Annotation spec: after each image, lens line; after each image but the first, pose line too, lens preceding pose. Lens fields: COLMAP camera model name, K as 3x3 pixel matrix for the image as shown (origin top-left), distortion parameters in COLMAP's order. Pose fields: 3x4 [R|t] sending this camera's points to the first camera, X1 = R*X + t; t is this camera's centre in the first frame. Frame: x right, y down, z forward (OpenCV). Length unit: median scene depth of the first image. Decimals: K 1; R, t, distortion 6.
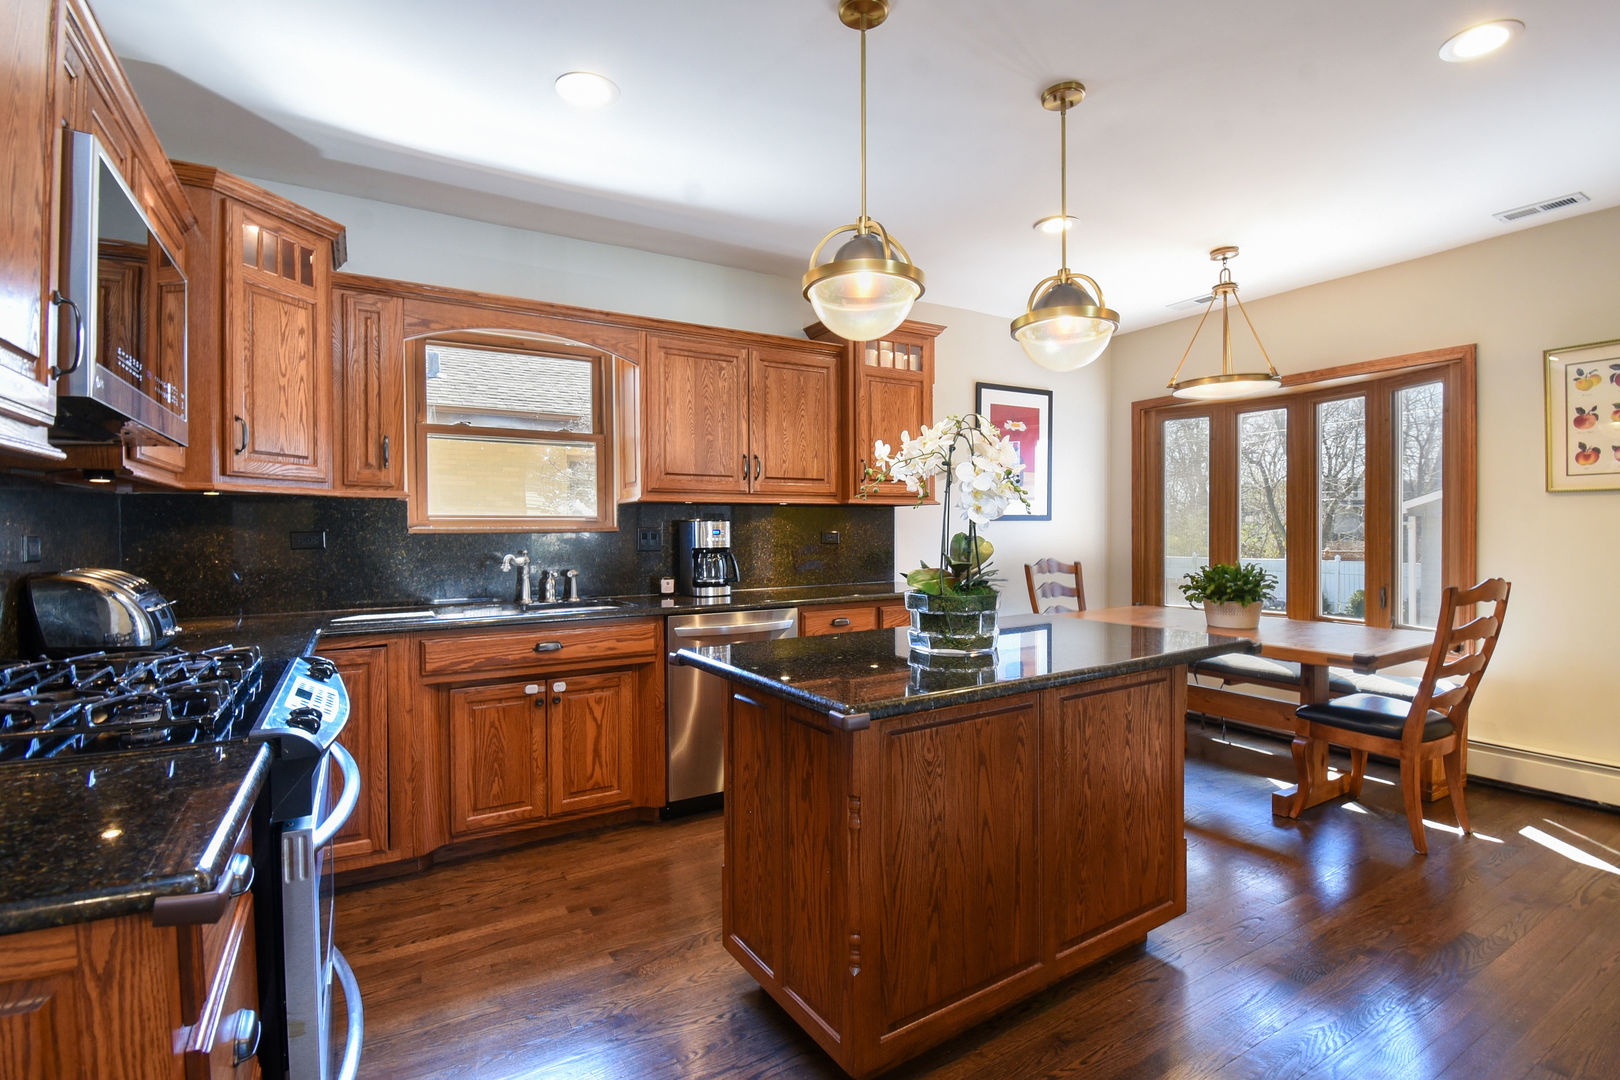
lens RADIAL K [[751.6, 0, 810.0], [0, 751.6, 540.0], [0, 0, 1]] dist [-0.001823, -0.000180]
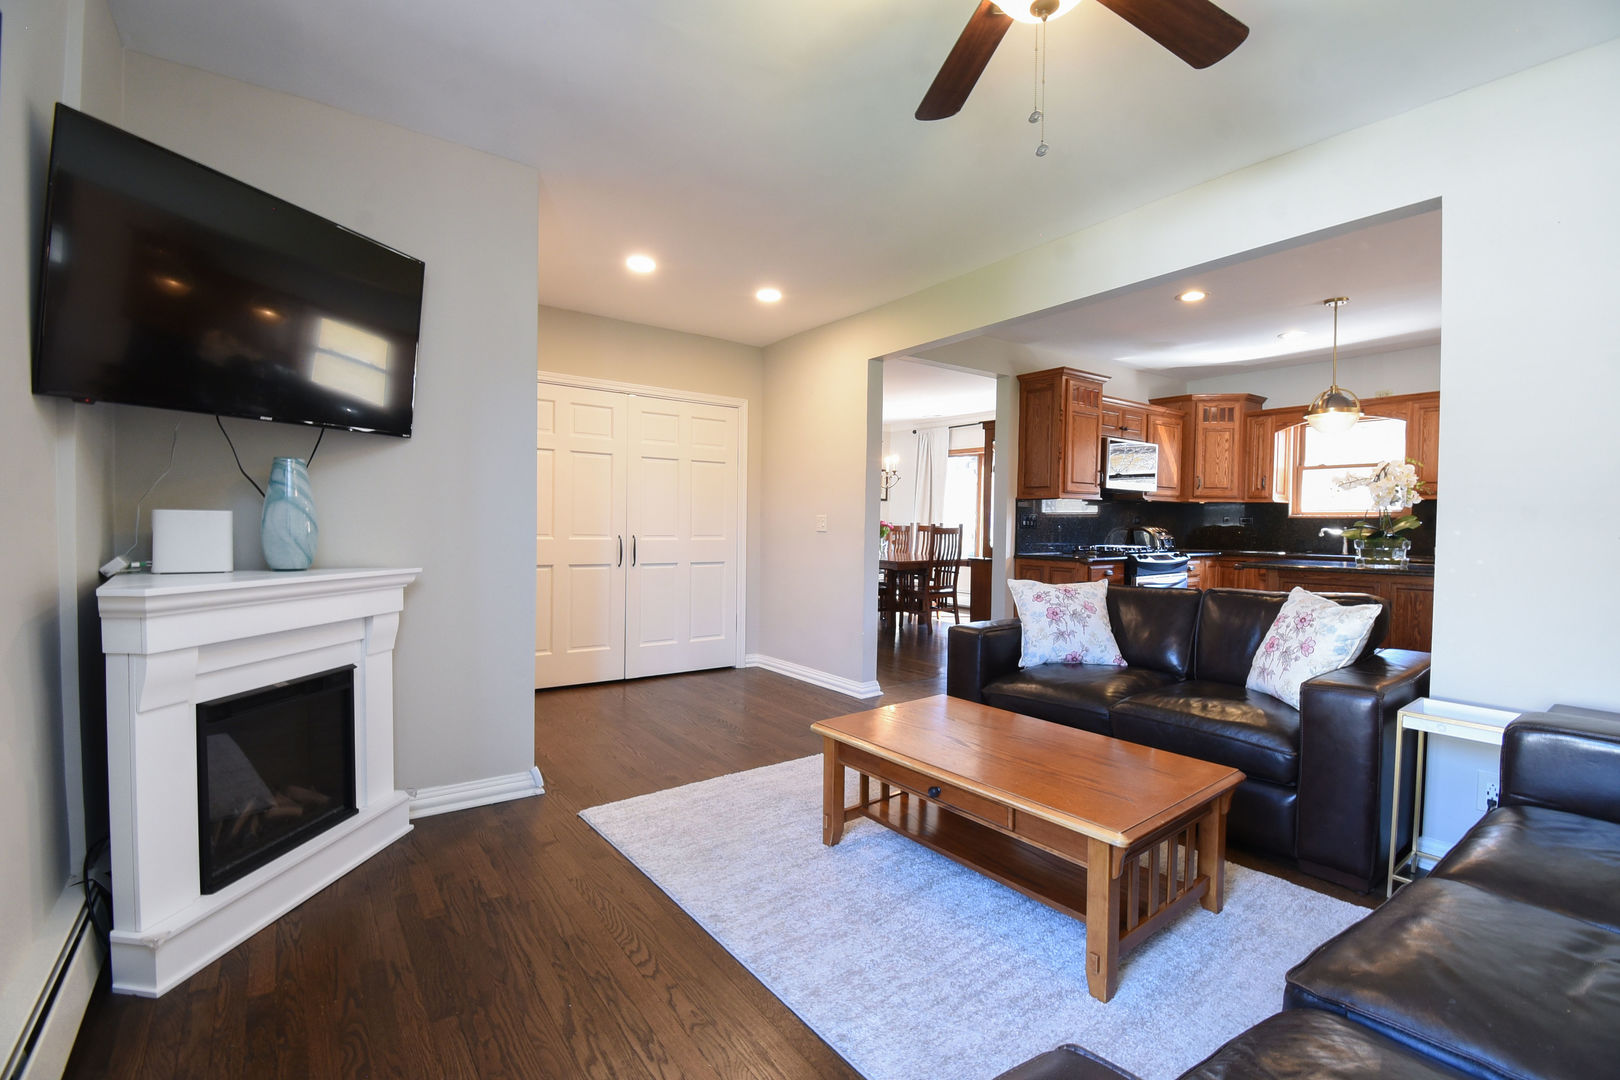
lens RADIAL K [[724.4, 0, 810.0], [0, 724.4, 540.0], [0, 0, 1]] dist [0.000393, -0.000098]
pose [[0.095698, 0.026019, -0.995070, 1.736381], [-0.026053, 0.999381, 0.023626, 0.050835], [0.995069, 0.023664, 0.096316, -0.700032]]
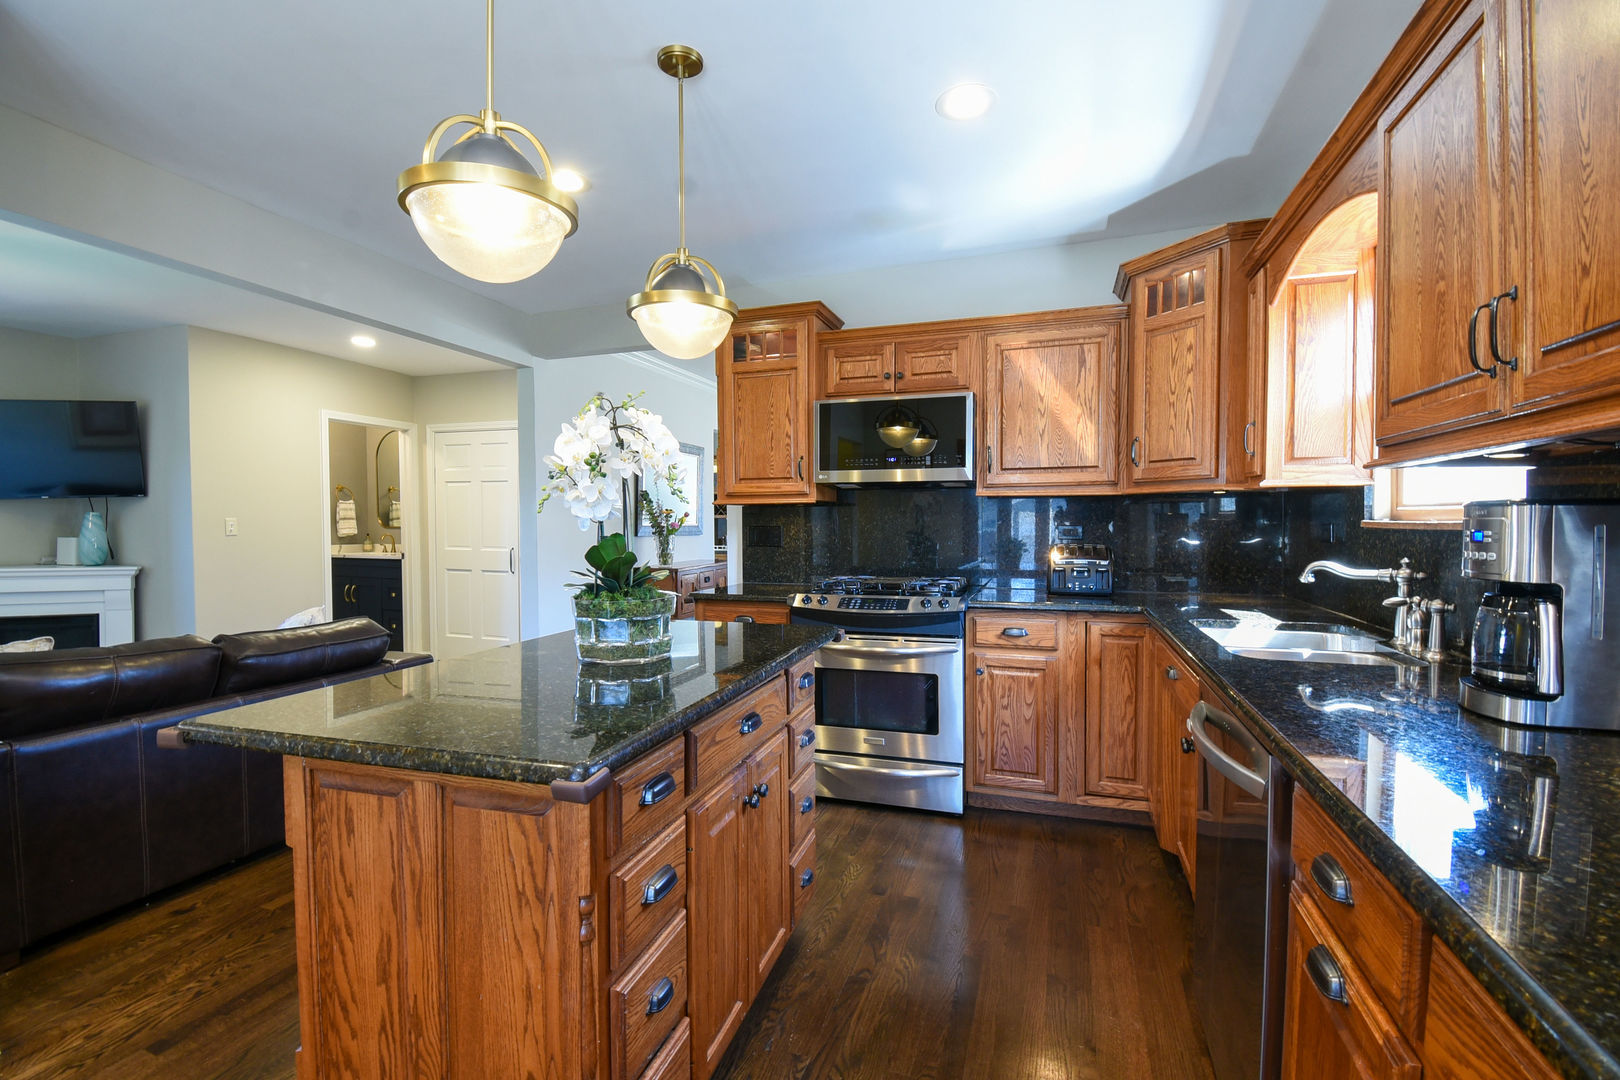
lens RADIAL K [[724.4, 0, 810.0], [0, 724.4, 540.0], [0, 0, 1]] dist [0.000393, -0.000098]
pose [[-0.772736, 0.019686, -0.634422, 0.465421], [-0.006463, 0.999223, 0.038877, -0.027160], [0.634695, 0.034142, -0.772008, 1.495660]]
